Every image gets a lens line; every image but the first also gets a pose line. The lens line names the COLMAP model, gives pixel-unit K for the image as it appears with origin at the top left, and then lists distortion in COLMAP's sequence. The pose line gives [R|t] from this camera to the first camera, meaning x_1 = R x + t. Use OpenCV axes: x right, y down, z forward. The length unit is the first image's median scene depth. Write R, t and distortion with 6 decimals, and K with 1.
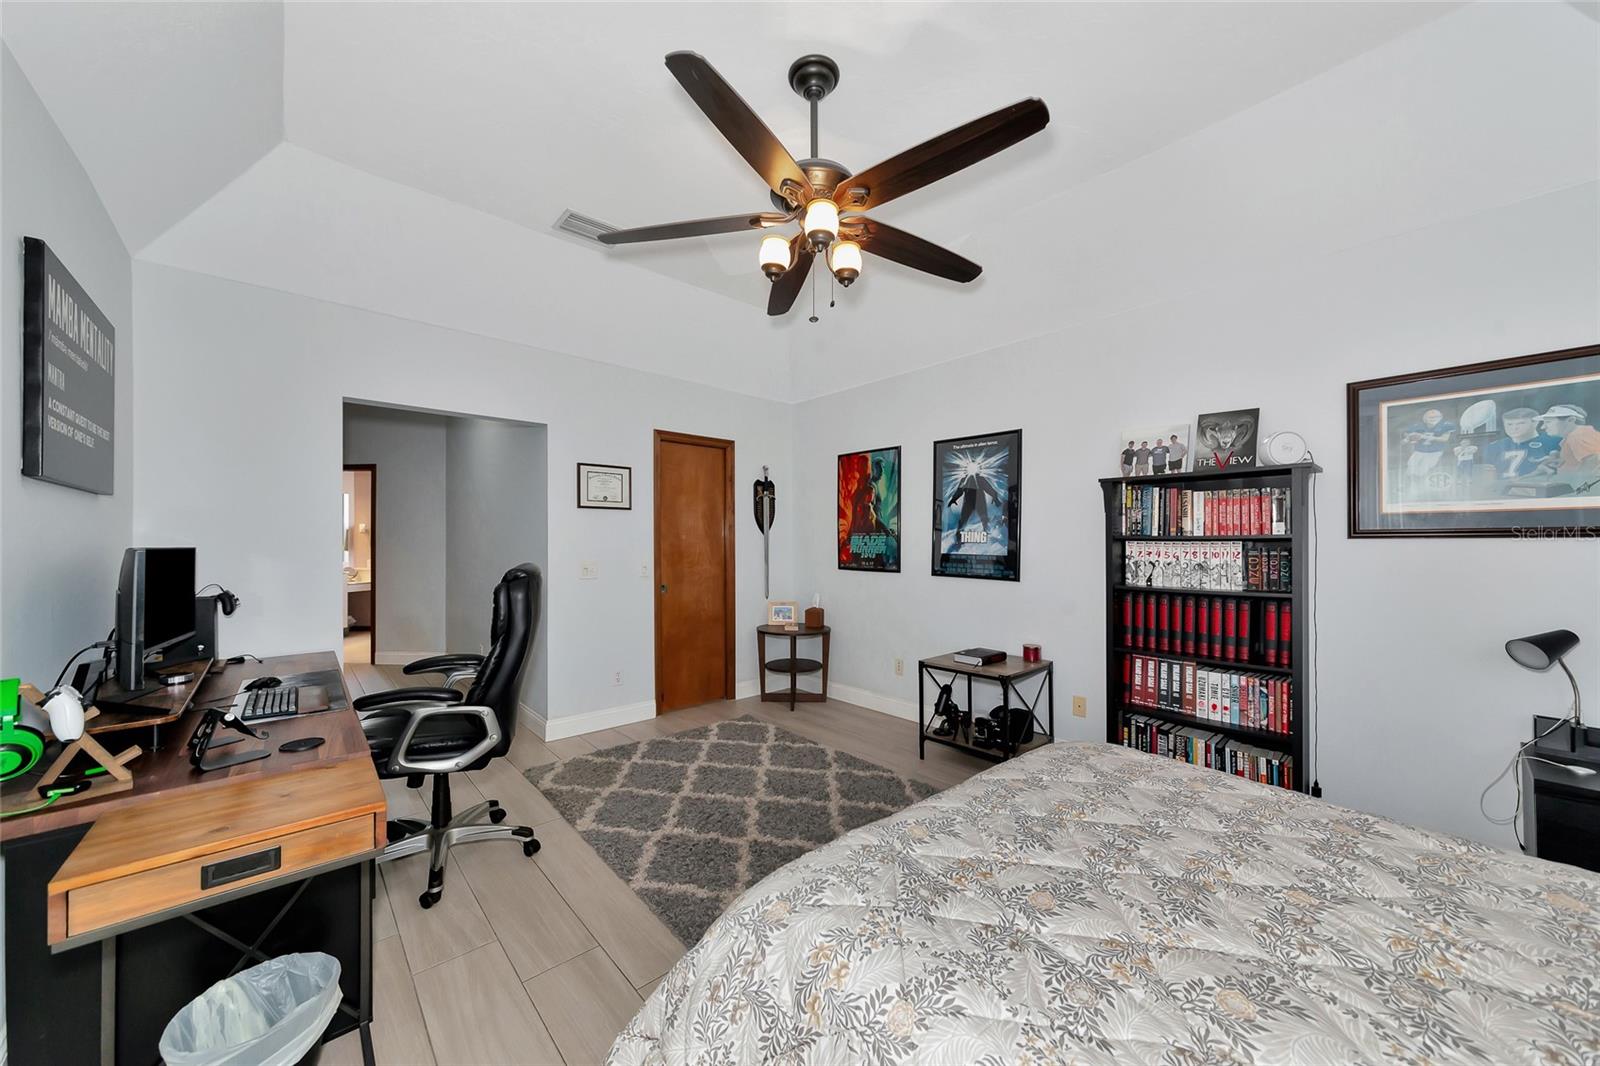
lens RADIAL K [[574.4, 0, 795.4], [0, 574.4, 537.9], [0, 0, 1]] dist [0.003325, 0.001068]
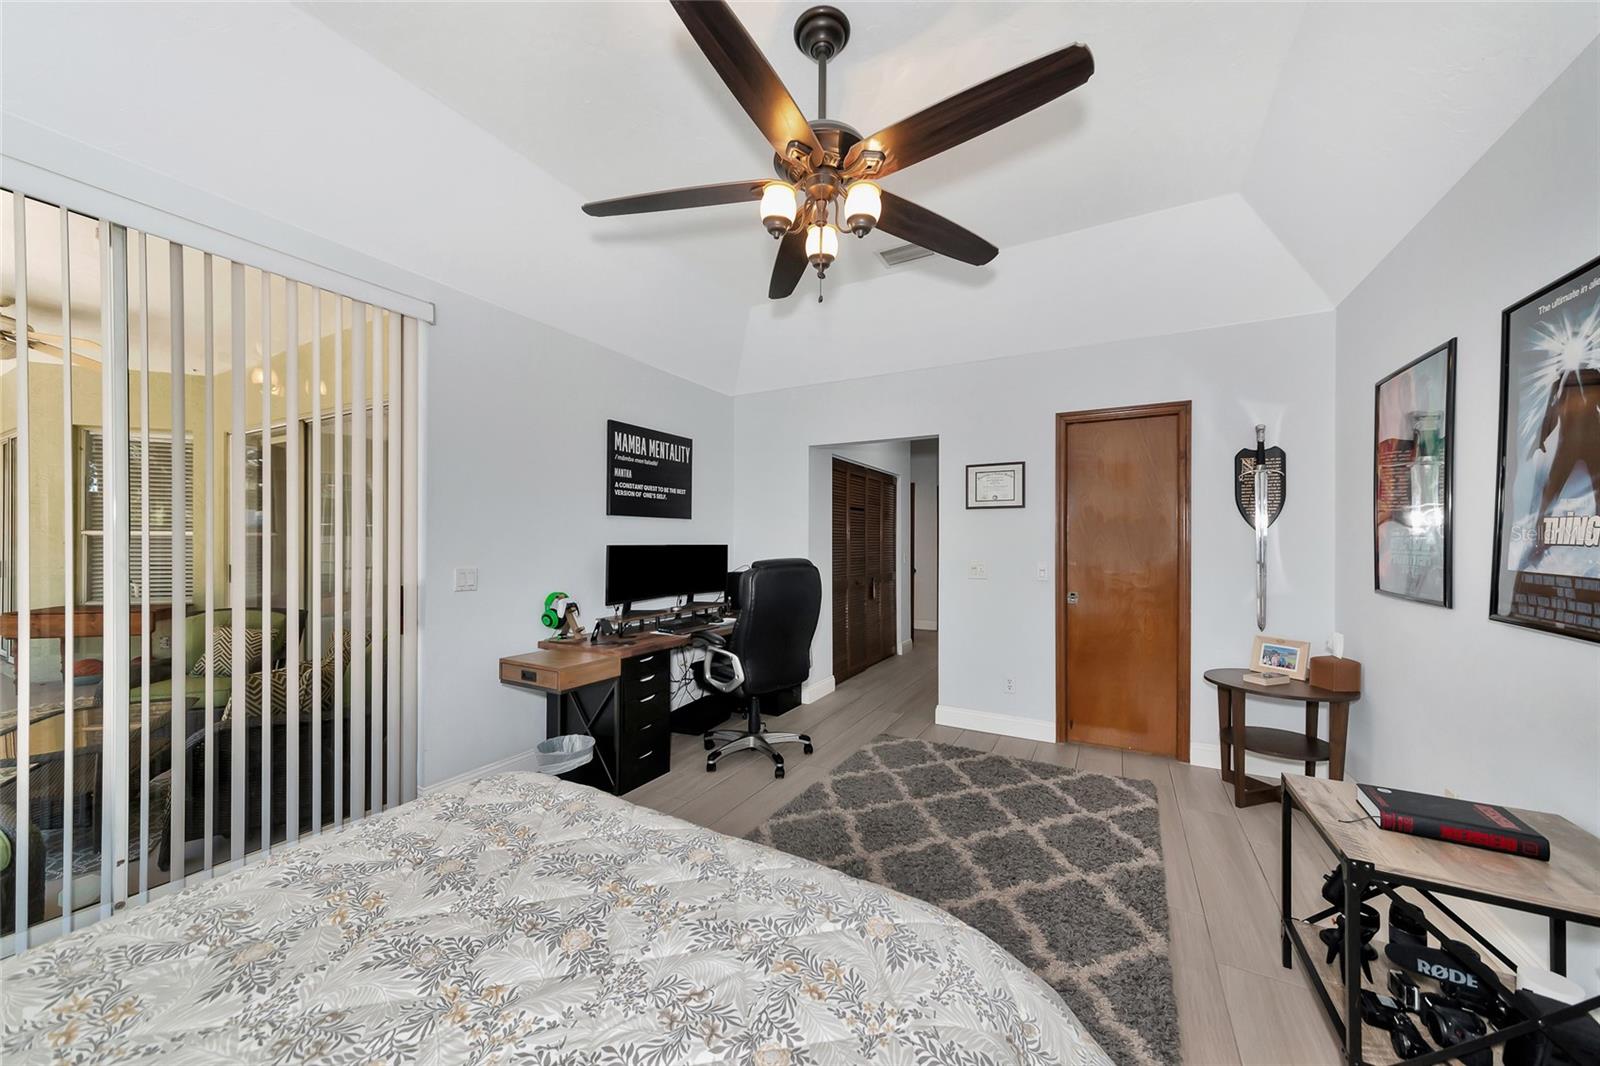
lens RADIAL K [[574.4, 0, 798.6], [0, 574.4, 539.0], [0, 0, 1]] dist [0.003325, 0.001068]
pose [[0.329530, -0.004826, -0.944133, 0.523829], [0.005238, 0.999981, -0.003283, 0.002988], [0.944131, -0.003864, 0.329549, 0.393143]]
